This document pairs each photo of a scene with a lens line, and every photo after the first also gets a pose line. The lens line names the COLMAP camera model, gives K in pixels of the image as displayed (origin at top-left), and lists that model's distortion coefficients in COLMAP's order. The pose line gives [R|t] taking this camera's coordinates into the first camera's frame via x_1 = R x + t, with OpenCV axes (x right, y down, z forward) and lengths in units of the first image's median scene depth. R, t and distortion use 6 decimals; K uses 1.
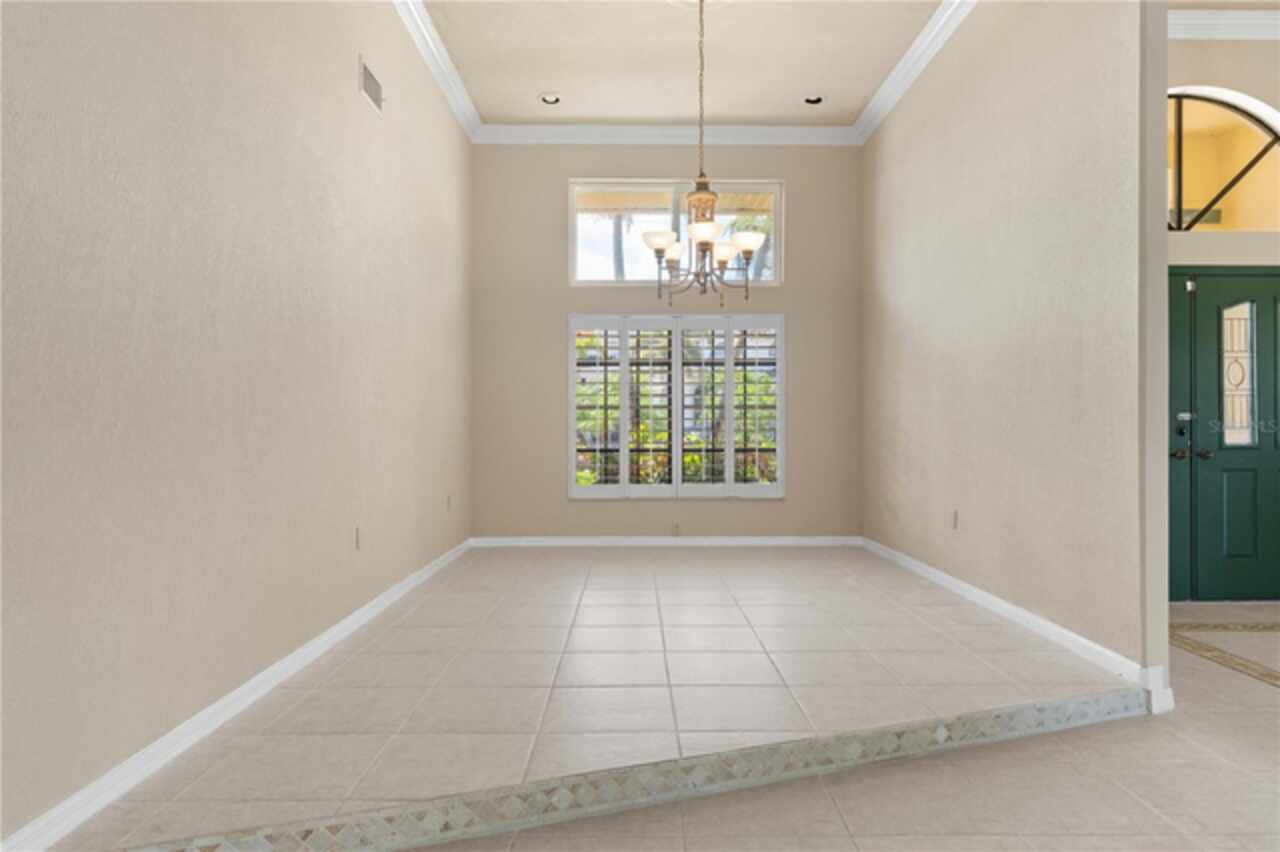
lens RADIAL K [[772.2, 0, 639.1], [0, 772.2, 422.5], [0, 0, 1]] dist [0.005692, 0.001166]
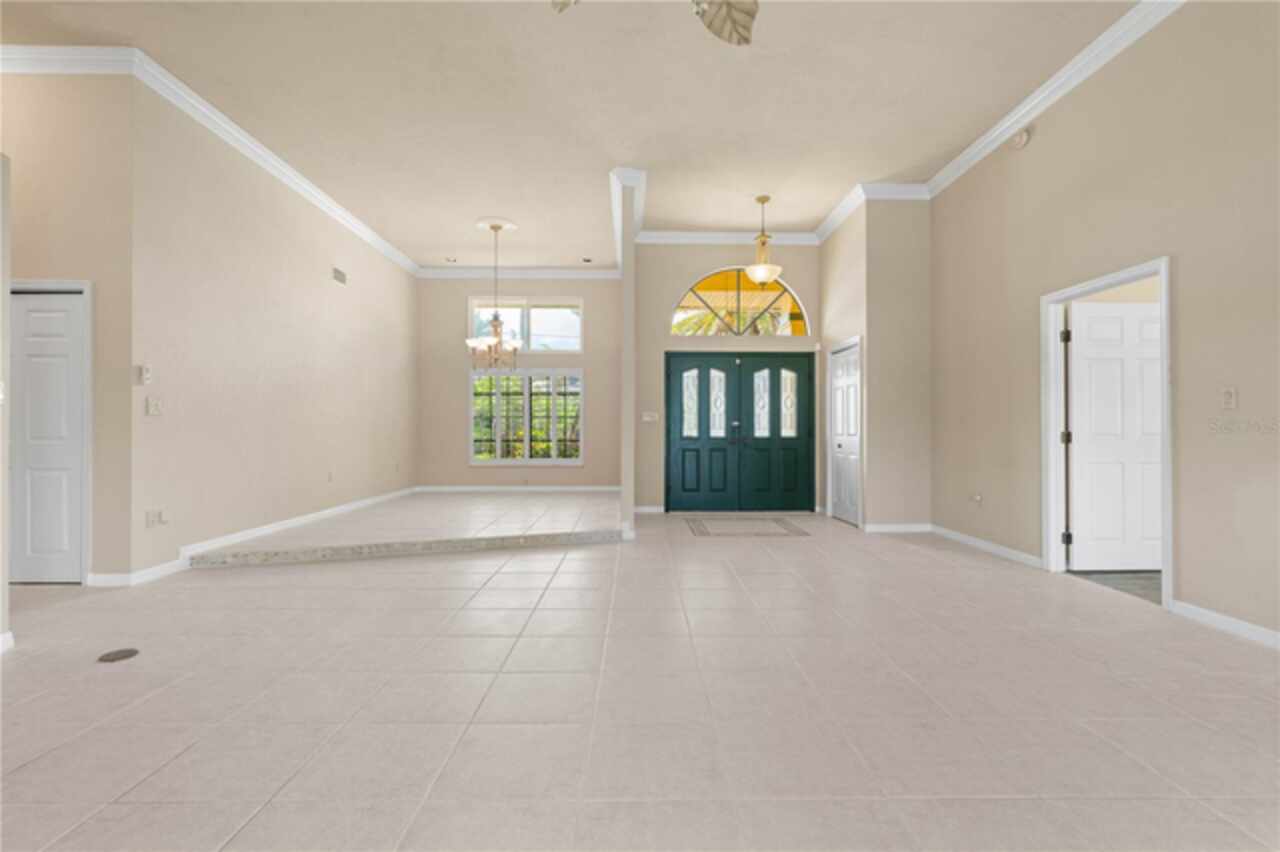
lens RADIAL K [[598.5, 0, 647.2], [0, 598.5, 426.7], [0, 0, 1]] dist [0.001415, 0.000827]
pose [[0.999999, 0.000299, 0.001523, 0.425316], [-0.000309, 0.999976, 0.006913, -0.009653], [-0.001521, -0.006914, 0.999975, -0.576860]]
